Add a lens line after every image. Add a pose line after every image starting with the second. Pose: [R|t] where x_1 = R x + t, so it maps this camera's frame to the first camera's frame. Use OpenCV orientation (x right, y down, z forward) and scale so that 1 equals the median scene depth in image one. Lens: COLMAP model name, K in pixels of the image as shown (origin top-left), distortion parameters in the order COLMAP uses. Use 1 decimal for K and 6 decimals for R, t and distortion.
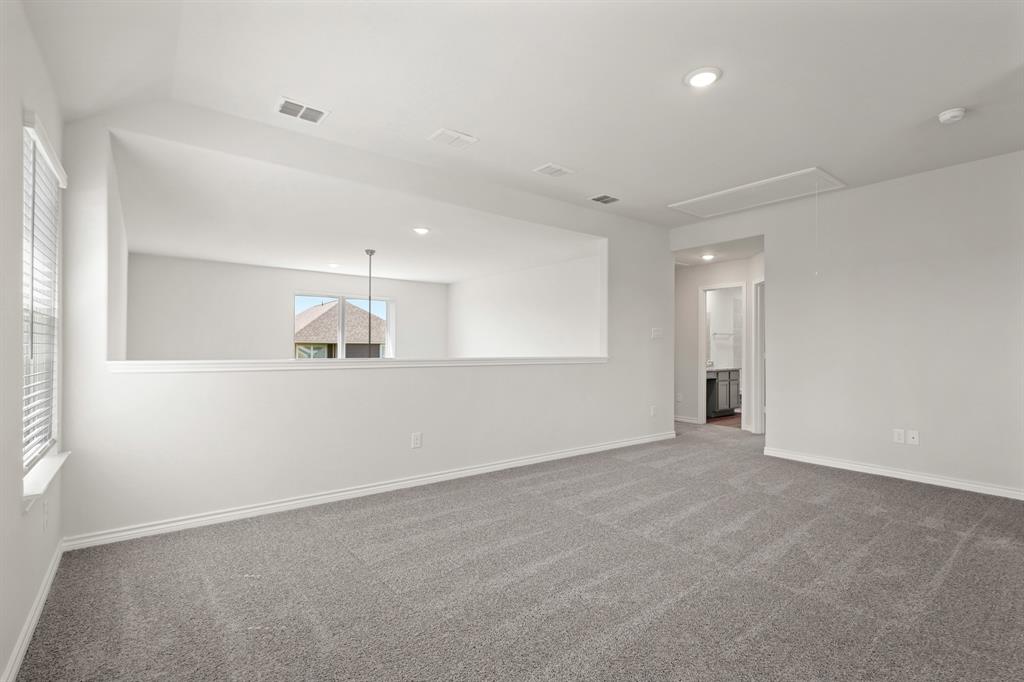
lens RADIAL K [[478.0, 0, 511.6], [0, 478.0, 342.5], [0, 0, 1]] dist [0.002484, 0.000439]
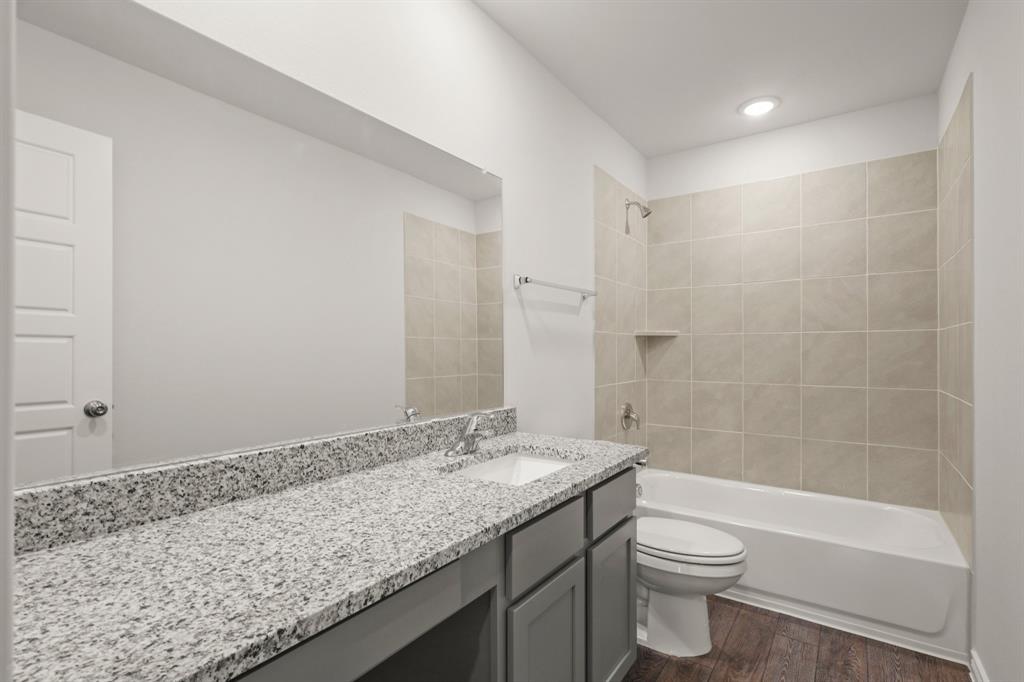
lens RADIAL K [[478.0, 0, 512.5], [0, 478.0, 344.5], [0, 0, 1]] dist [0.002484, 0.000439]
pose [[0.953607, -0.001600, 0.301051, 0.351130], [0.000665, 0.999995, 0.003208, 0.009948], [-0.301054, -0.002860, 0.953603, 0.785744]]
